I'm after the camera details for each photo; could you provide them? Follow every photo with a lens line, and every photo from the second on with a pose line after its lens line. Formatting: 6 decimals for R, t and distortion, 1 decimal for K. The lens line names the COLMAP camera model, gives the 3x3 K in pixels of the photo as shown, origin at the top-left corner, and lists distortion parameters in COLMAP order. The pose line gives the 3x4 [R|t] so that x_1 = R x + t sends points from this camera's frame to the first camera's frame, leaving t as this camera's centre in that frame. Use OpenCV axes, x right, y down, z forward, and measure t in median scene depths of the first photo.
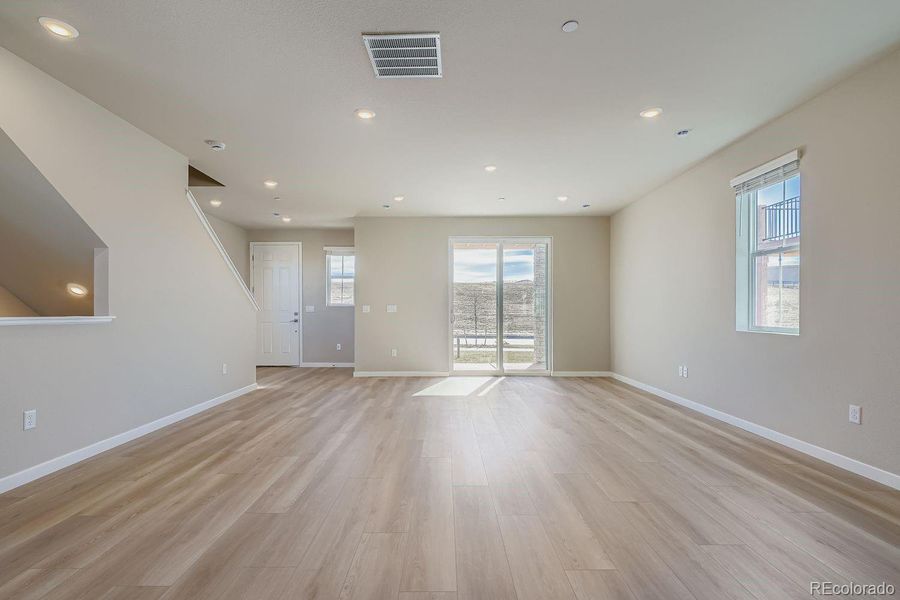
lens RADIAL K [[424.3, 0, 450.1], [0, 424.3, 307.7], [0, 0, 1]] dist [0.001793, -0.000433]
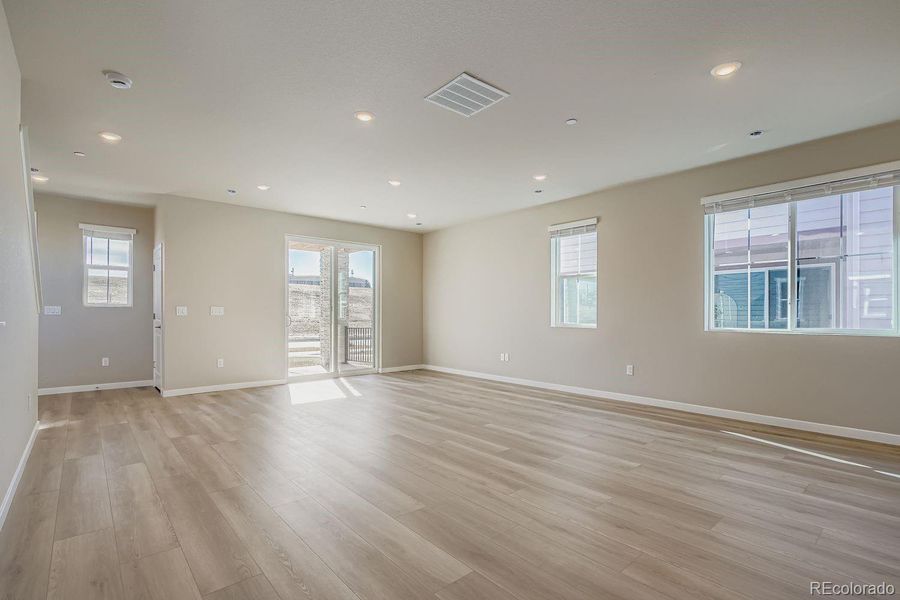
lens RADIAL K [[424.3, 0, 450.1], [0, 424.3, 307.7], [0, 0, 1]] dist [0.001793, -0.000433]
pose [[0.750332, 0.009316, 0.660996, -0.354244], [-0.005490, 0.999954, -0.007861, 0.000563], [-0.661038, 0.002269, 0.750349, 0.058968]]
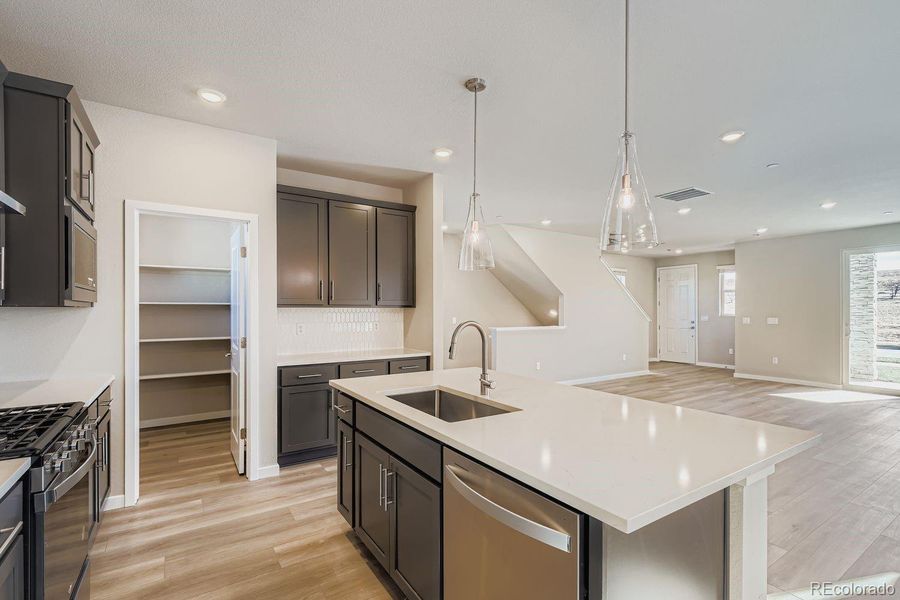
lens RADIAL K [[424.3, 0, 450.1], [0, 424.3, 307.7], [0, 0, 1]] dist [0.001793, -0.000433]
pose [[0.555339, -0.003507, -0.831617, 0.326962], [0.005500, 0.999985, -0.000544, -0.036750], [0.831606, -0.004271, 0.555349, -0.332774]]
